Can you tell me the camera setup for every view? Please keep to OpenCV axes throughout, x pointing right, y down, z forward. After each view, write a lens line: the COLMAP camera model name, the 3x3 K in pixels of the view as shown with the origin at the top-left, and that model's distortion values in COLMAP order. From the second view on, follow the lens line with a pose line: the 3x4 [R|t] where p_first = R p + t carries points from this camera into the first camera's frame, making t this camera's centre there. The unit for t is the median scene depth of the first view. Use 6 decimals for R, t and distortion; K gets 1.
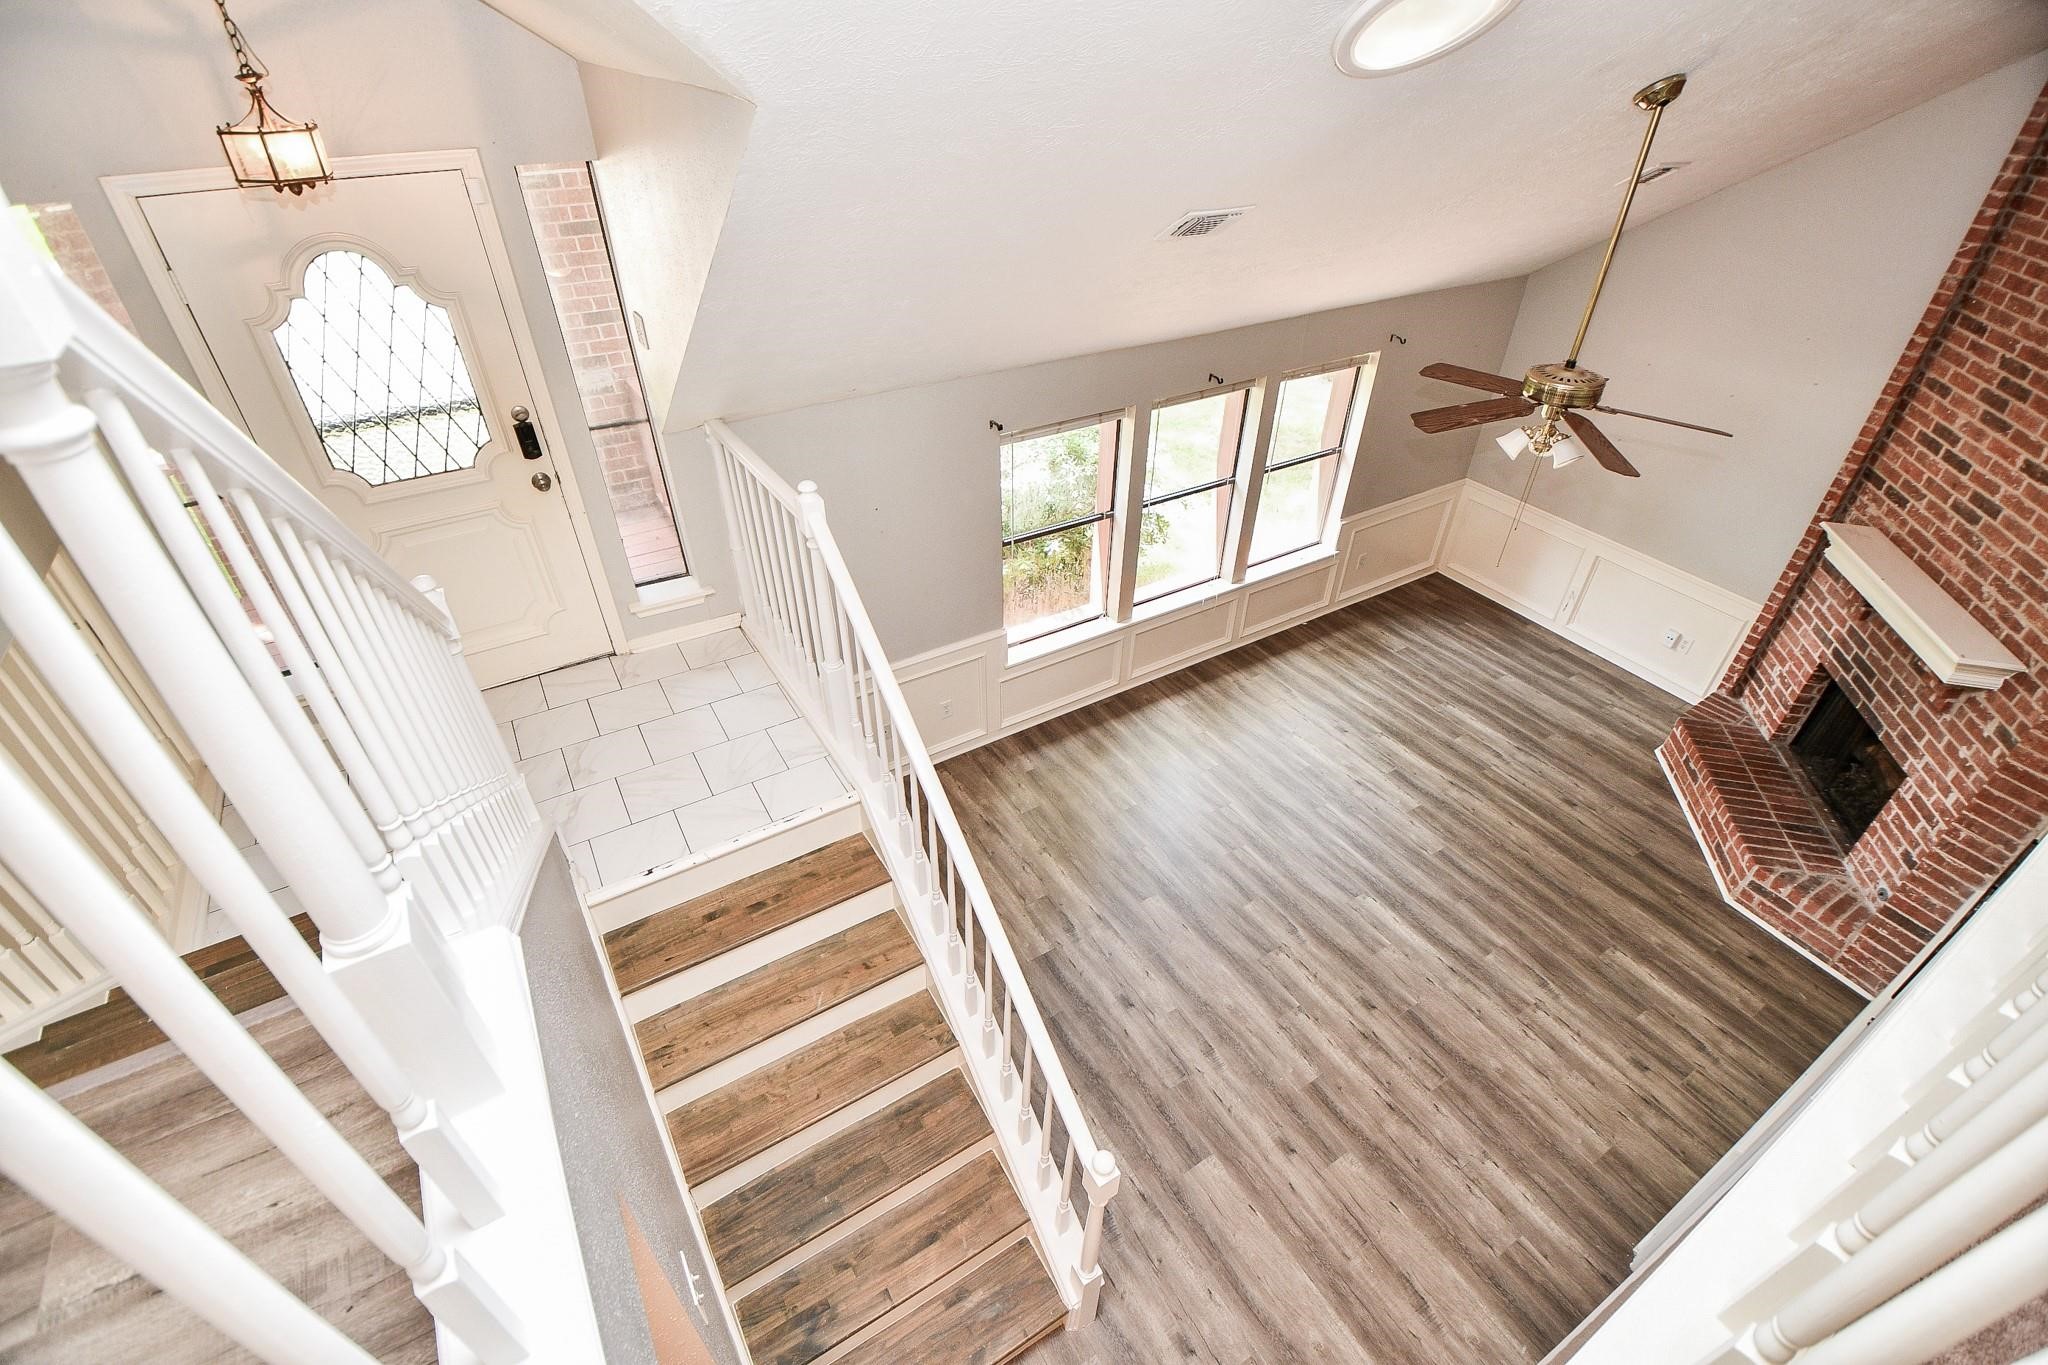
lens RADIAL K [[913.8, 0, 1027.4], [0, 913.8, 691.6], [0, 0, 1]] dist [-0.018314, -0.005899]
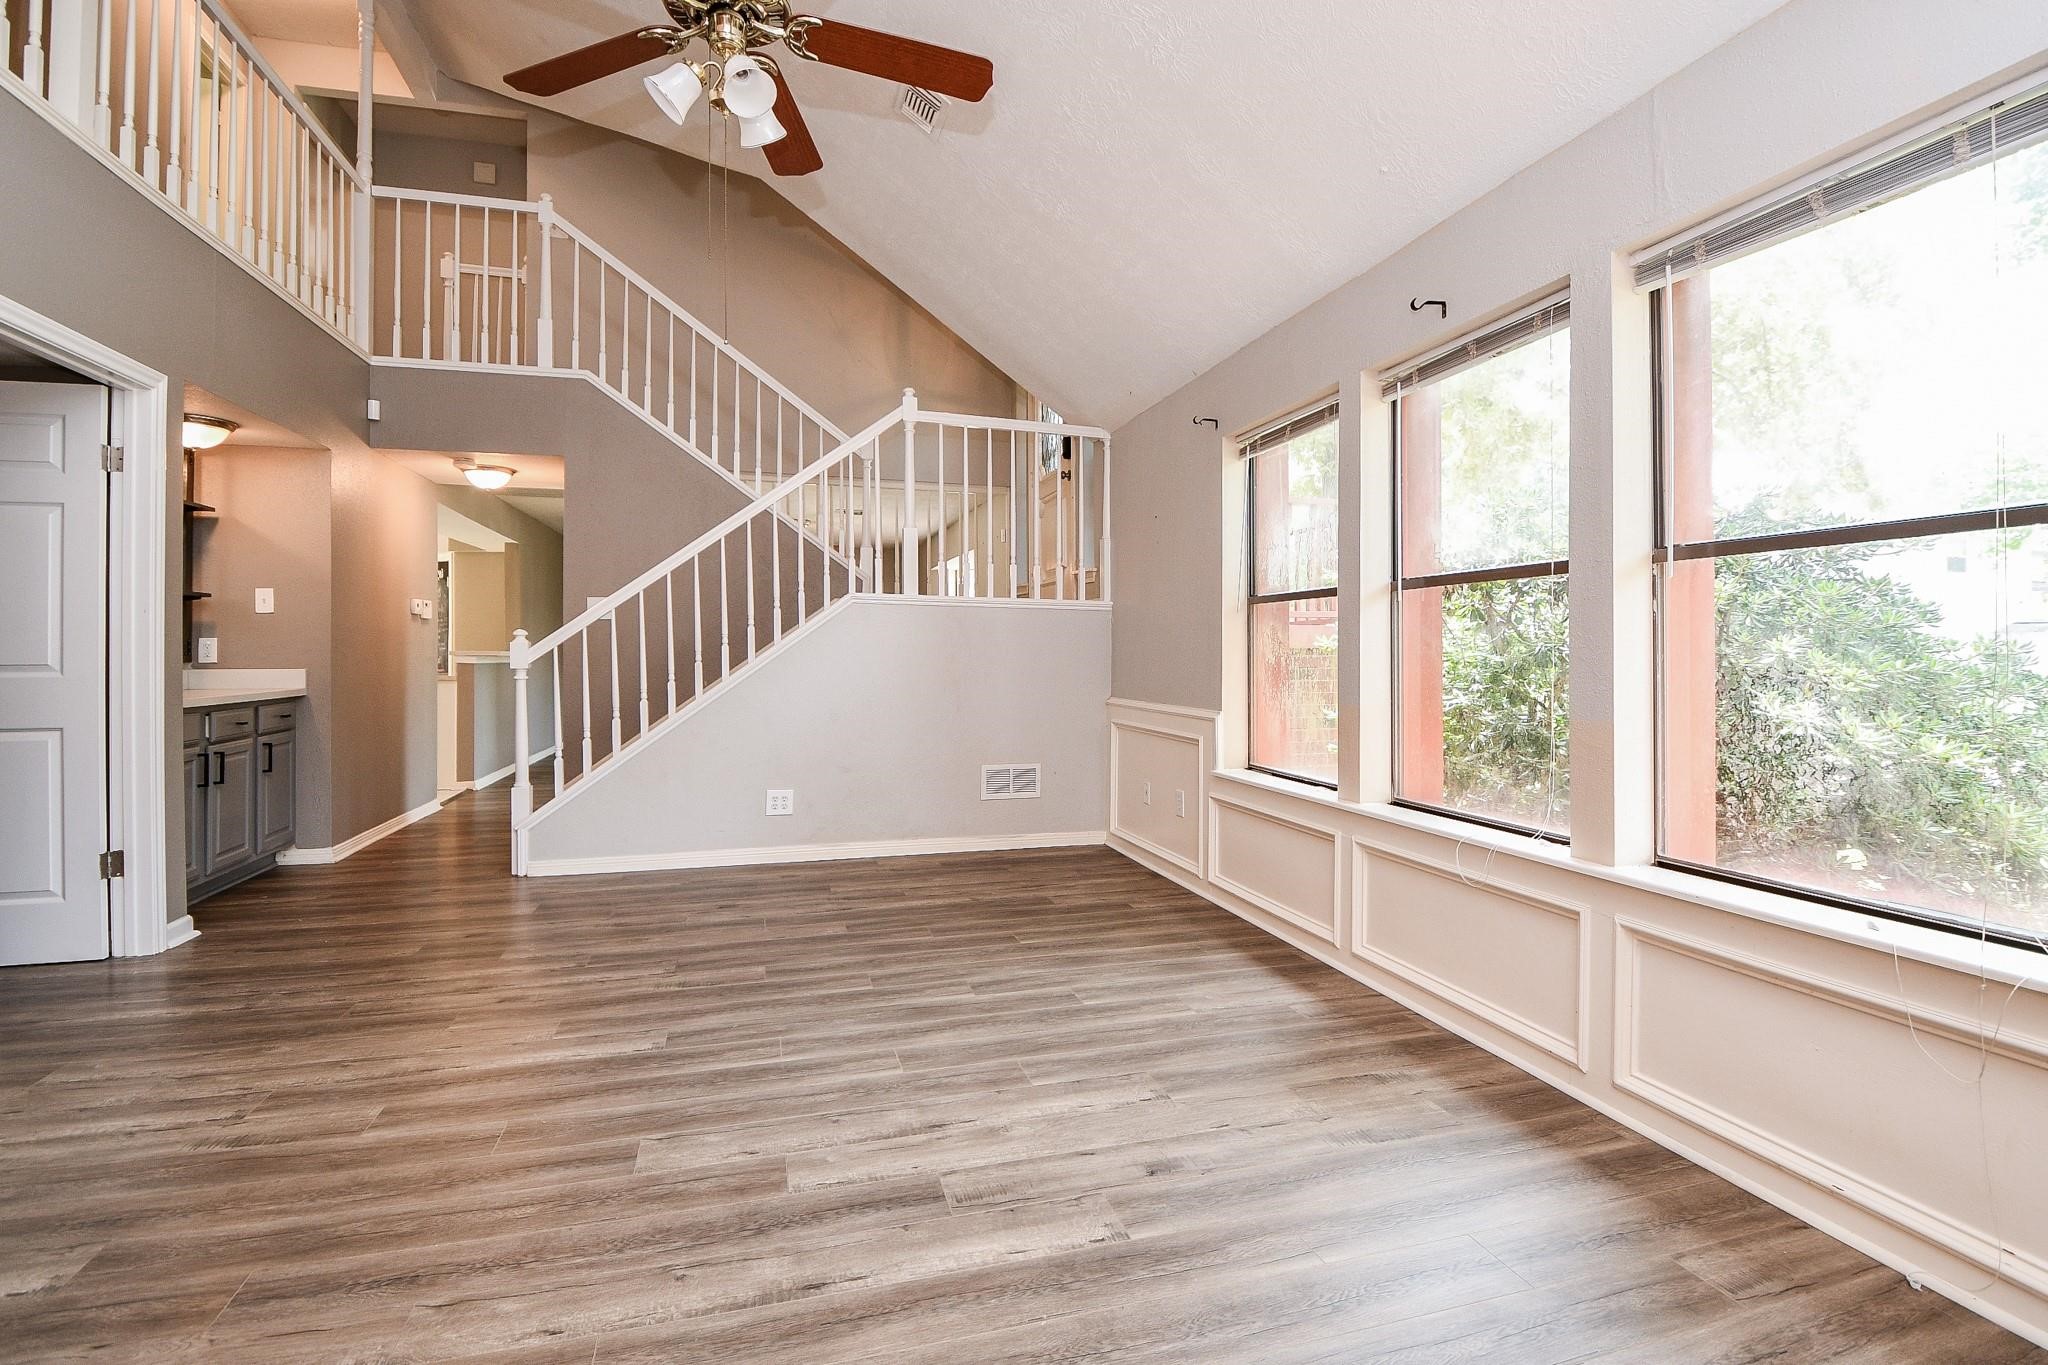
lens RADIAL K [[952.2, 0, 1041.3], [0, 952.2, 654.1], [0, 0, 1]] dist [0.003525, -0.022896]
pose [[-0.249083, -0.004075, -0.968474, 0.935647], [-0.583642, 0.798641, 0.146747, -0.173737], [0.772864, 0.601794, -0.201306, 1.276614]]
